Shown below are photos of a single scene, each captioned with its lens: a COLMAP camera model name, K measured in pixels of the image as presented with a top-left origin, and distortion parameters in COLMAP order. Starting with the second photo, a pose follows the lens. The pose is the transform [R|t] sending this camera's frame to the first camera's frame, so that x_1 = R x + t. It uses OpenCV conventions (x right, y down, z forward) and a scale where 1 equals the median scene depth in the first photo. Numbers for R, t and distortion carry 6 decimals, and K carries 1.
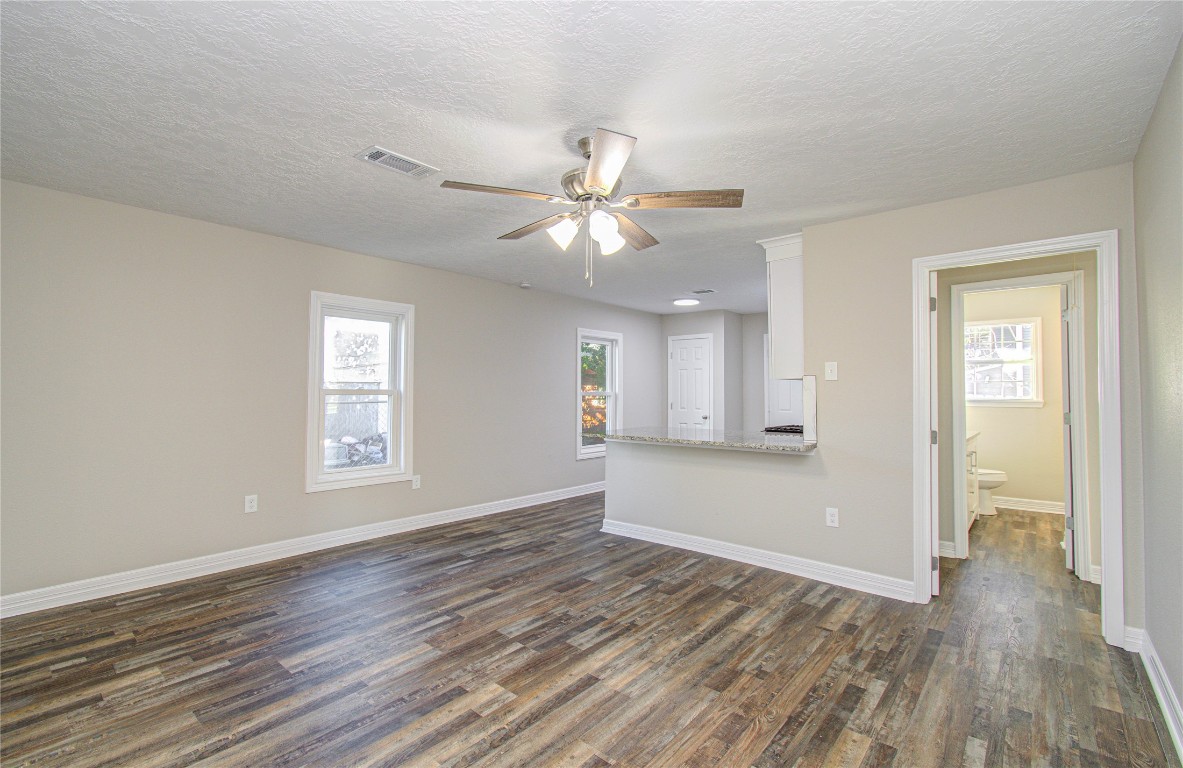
lens RADIAL K [[513.4, 0, 581.6], [0, 513.4, 385.1], [0, 0, 1]] dist [0.000207, -0.001010]
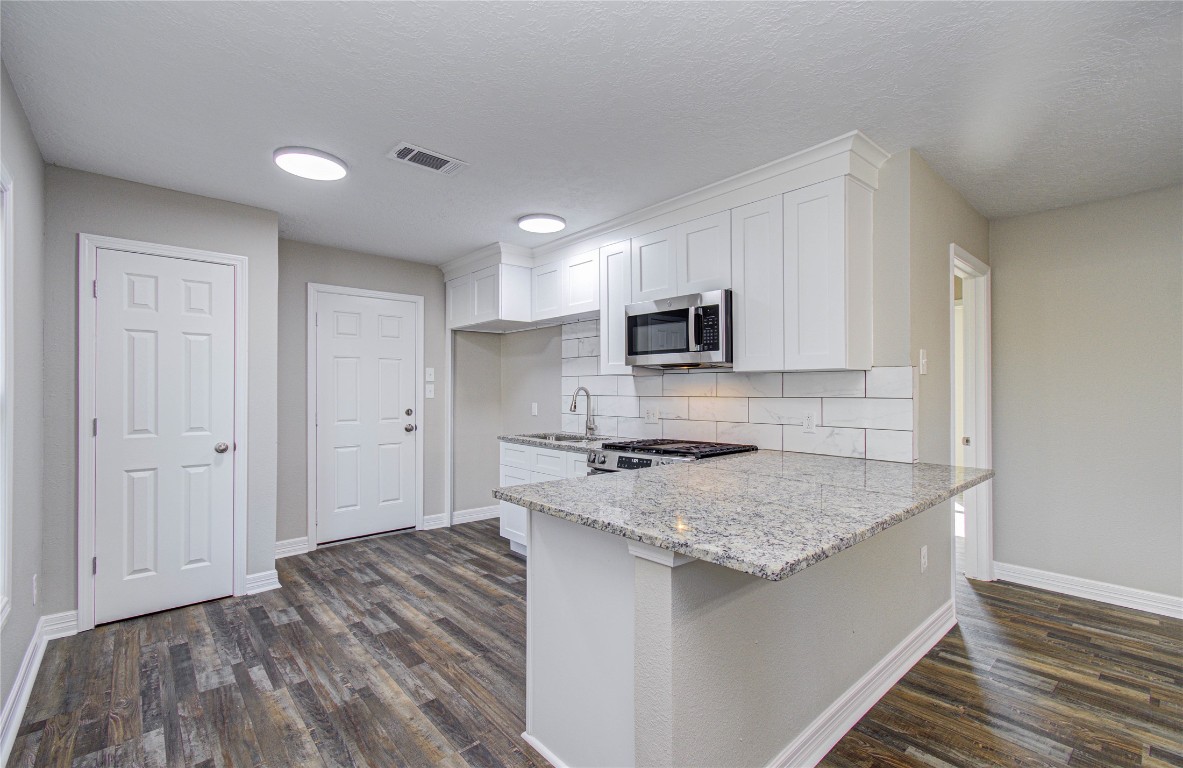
lens RADIAL K [[513.4, 0, 589.2], [0, 513.4, 393.0], [0, 0, 1]] dist [0.000207, -0.001010]
pose [[0.134522, -0.004825, 0.990899, -0.381914], [-0.015821, 0.999850, 0.007016, 0.024349], [-0.990784, -0.016621, 0.134426, 1.697349]]
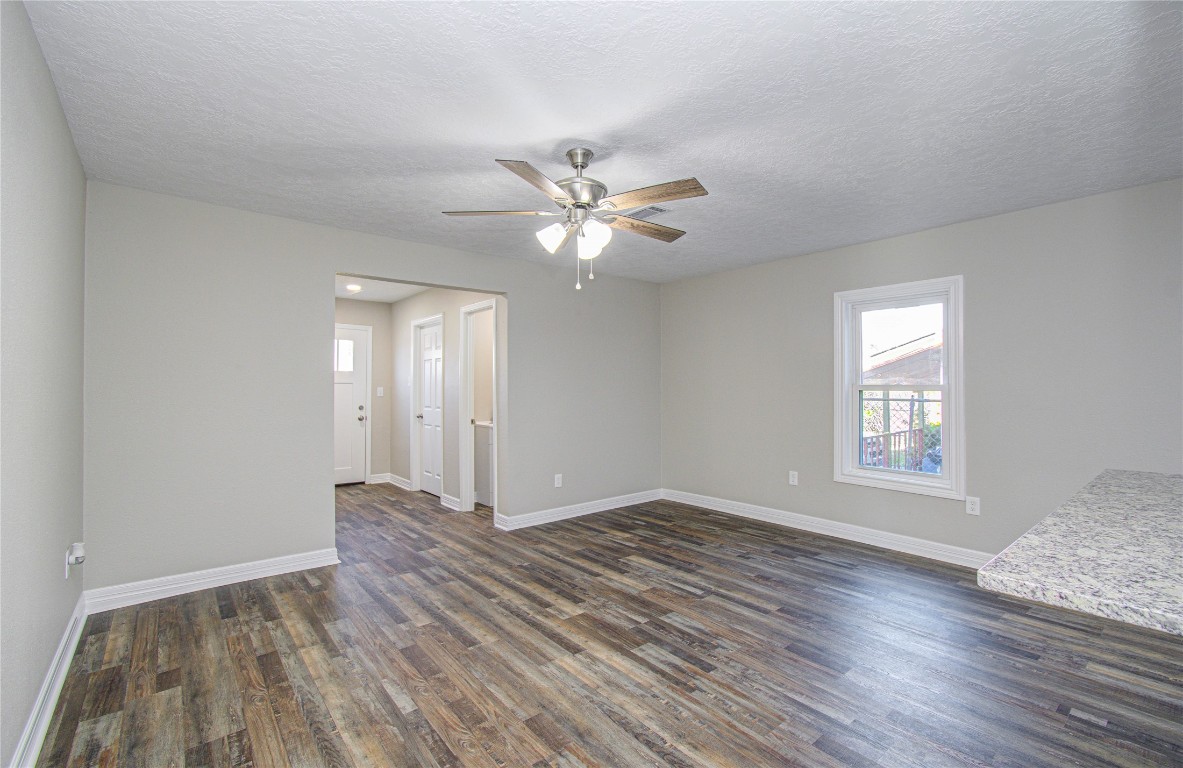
lens RADIAL K [[513.4, 0, 599.4], [0, 513.4, 382.9], [0, 0, 1]] dist [0.000207, -0.001010]
pose [[-0.150778, -0.015712, -0.988443, 0.873837], [0.016057, 0.999703, -0.018341, 0.022590], [0.988437, -0.018637, -0.150481, 0.975775]]
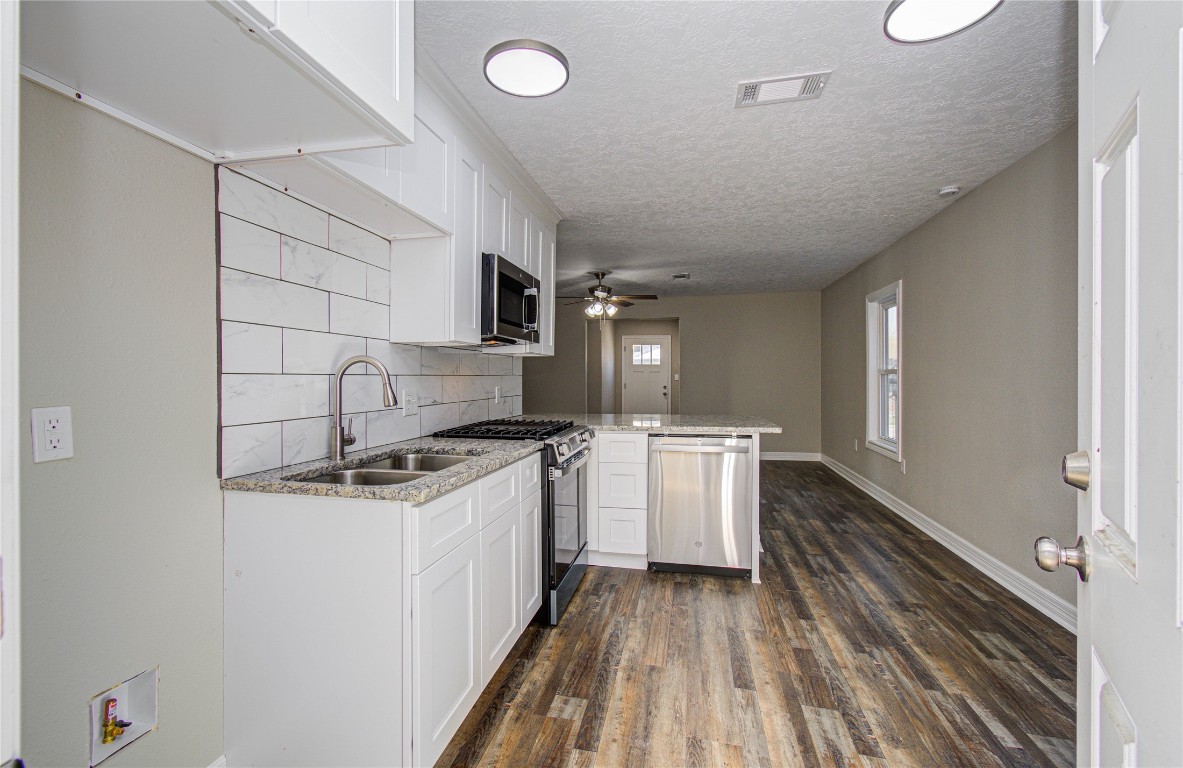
lens RADIAL K [[513.4, 0, 577.0], [0, 513.4, 381.9], [0, 0, 1]] dist [0.000207, -0.001010]
pose [[-0.880691, 0.001162, -0.473689, 1.124363], [0.004851, 0.999967, -0.006567, 0.058980], [0.473666, -0.008081, -0.880668, 2.642651]]
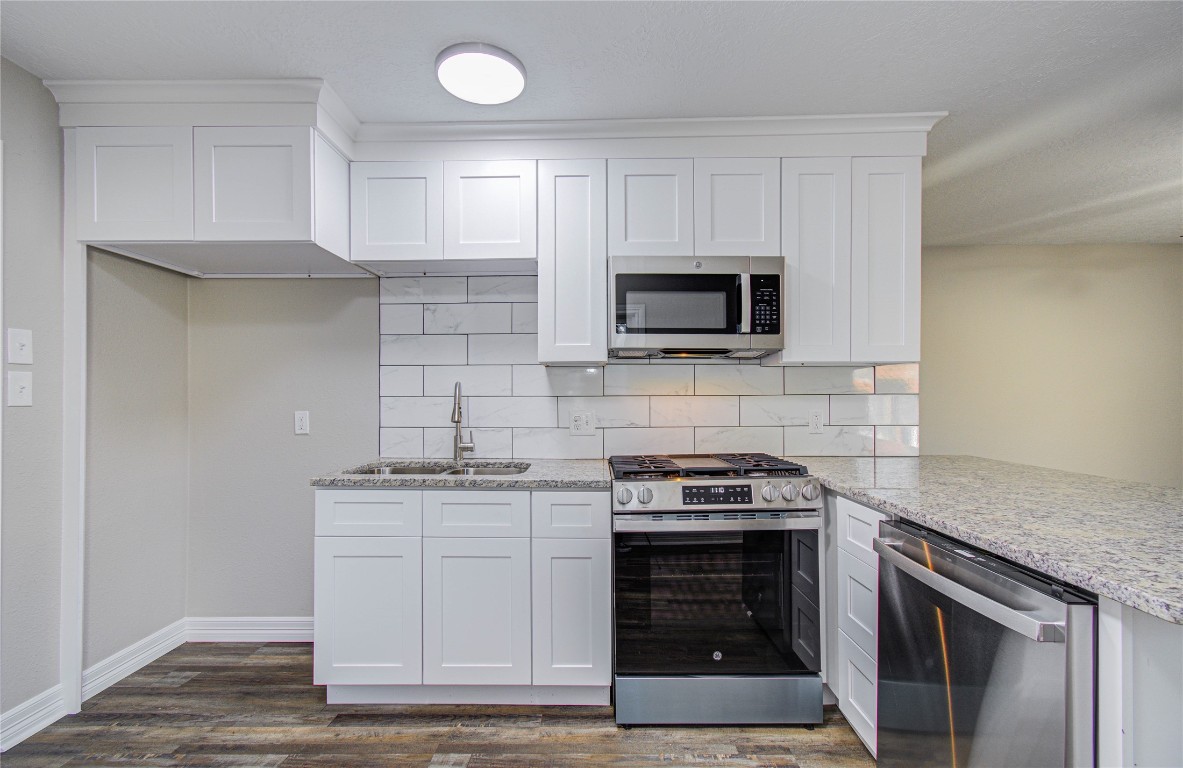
lens RADIAL K [[513.4, 0, 590.1], [0, 513.4, 395.1], [0, 0, 1]] dist [0.000207, -0.001010]
pose [[-0.648361, -0.000593, 0.761333, 0.241205], [-0.010383, 0.999914, -0.008063, 0.046130], [-0.761262, -0.013132, -0.648311, 2.309047]]
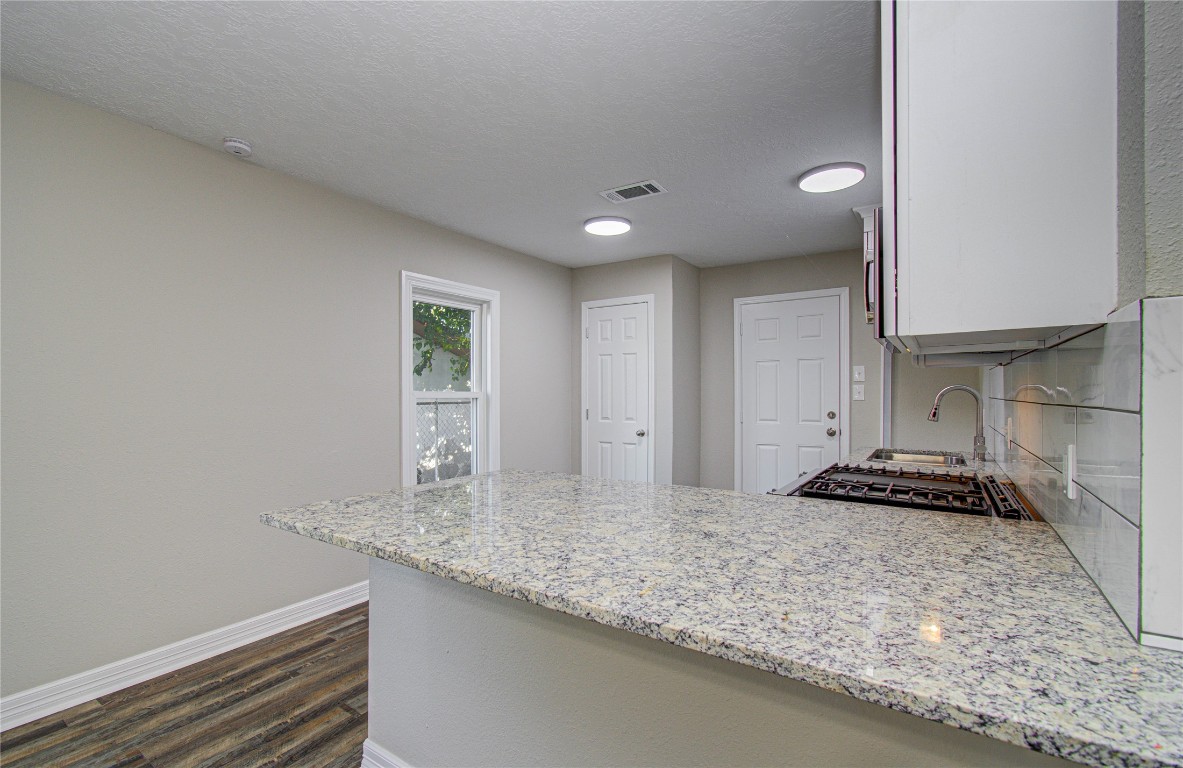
lens RADIAL K [[530.8, 0, 576.2], [0, 530.8, 399.0], [0, 0, 1]] dist [-0.003406, 0.000103]
pose [[0.993815, -0.007734, 0.110781, 0.253319], [0.004429, 0.999539, 0.030052, 0.009175], [-0.110962, -0.029375, 0.993390, 1.021784]]
